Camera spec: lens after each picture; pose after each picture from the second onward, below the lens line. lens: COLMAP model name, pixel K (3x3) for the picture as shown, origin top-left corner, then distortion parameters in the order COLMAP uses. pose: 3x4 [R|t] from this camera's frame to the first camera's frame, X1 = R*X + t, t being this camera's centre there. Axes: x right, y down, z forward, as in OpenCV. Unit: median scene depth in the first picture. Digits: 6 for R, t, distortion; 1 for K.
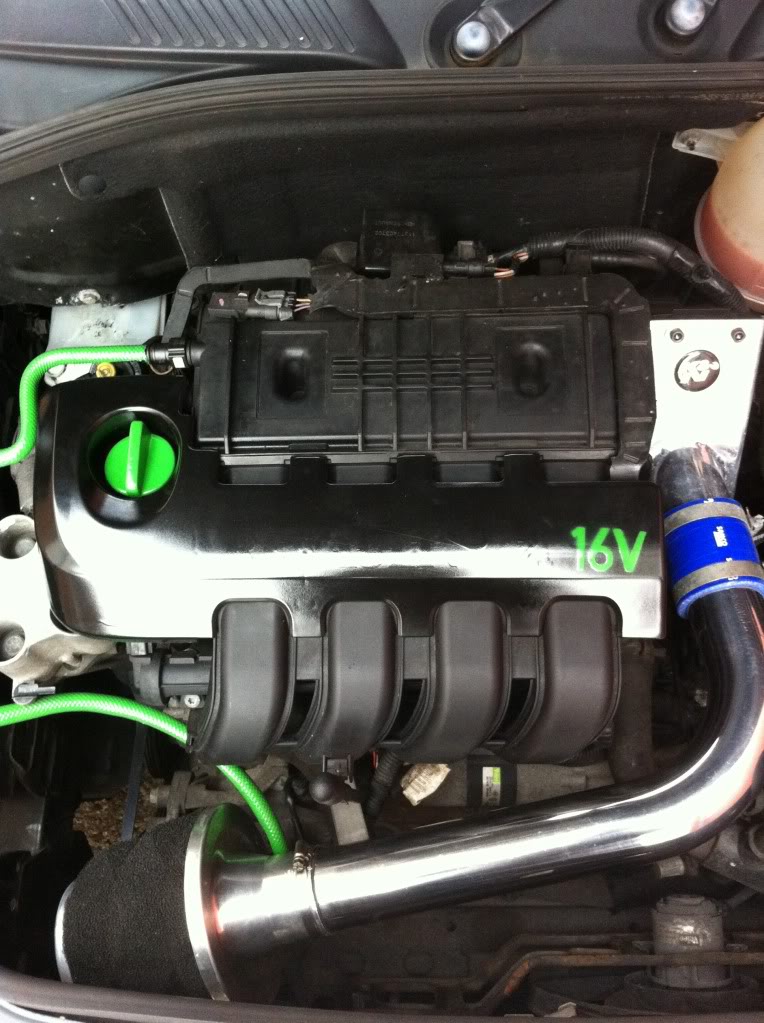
lens RADIAL K [[1087.4, 0, 378.3], [0, 1087.4, 510.1], [0, 0, 1]] dist [-0.065826, 0.000000]
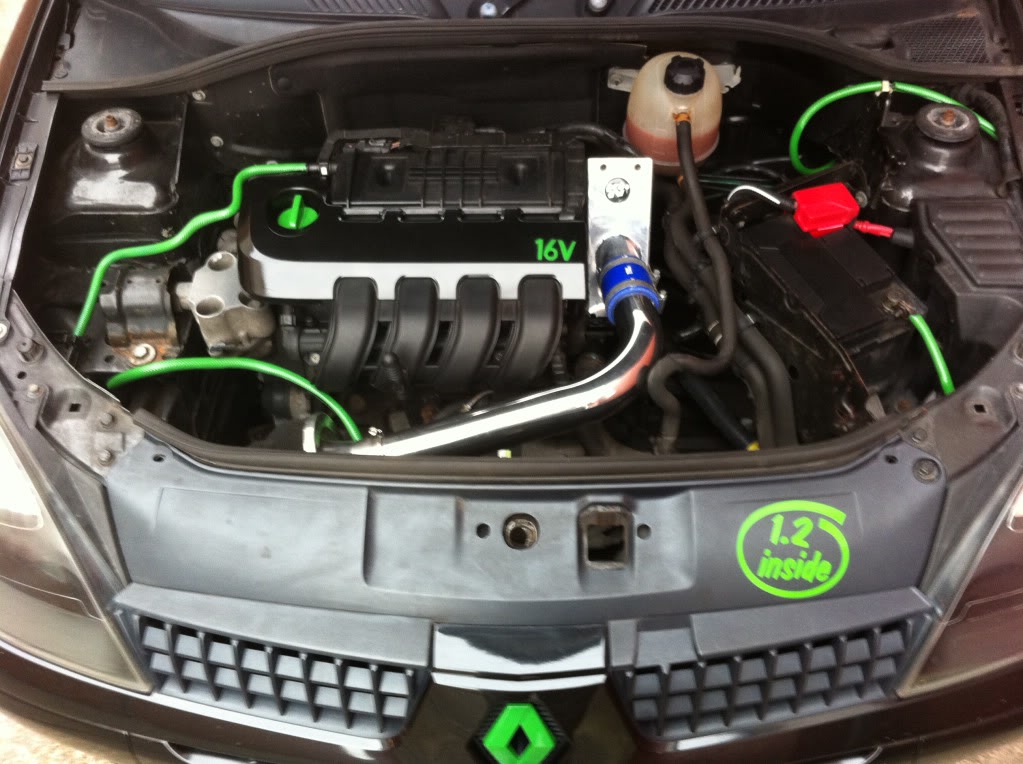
lens RADIAL K [[1087.4, 0, 505.6], [0, 1087.4, 392.4], [0, 0, 1]] dist [-0.065826, 0.000000]
pose [[0.999628, 0.026638, 0.005889, 0.116023], [-0.023517, 0.950795, -0.308927, 0.762771], [-0.013828, 0.308673, 0.951068, -0.598092]]
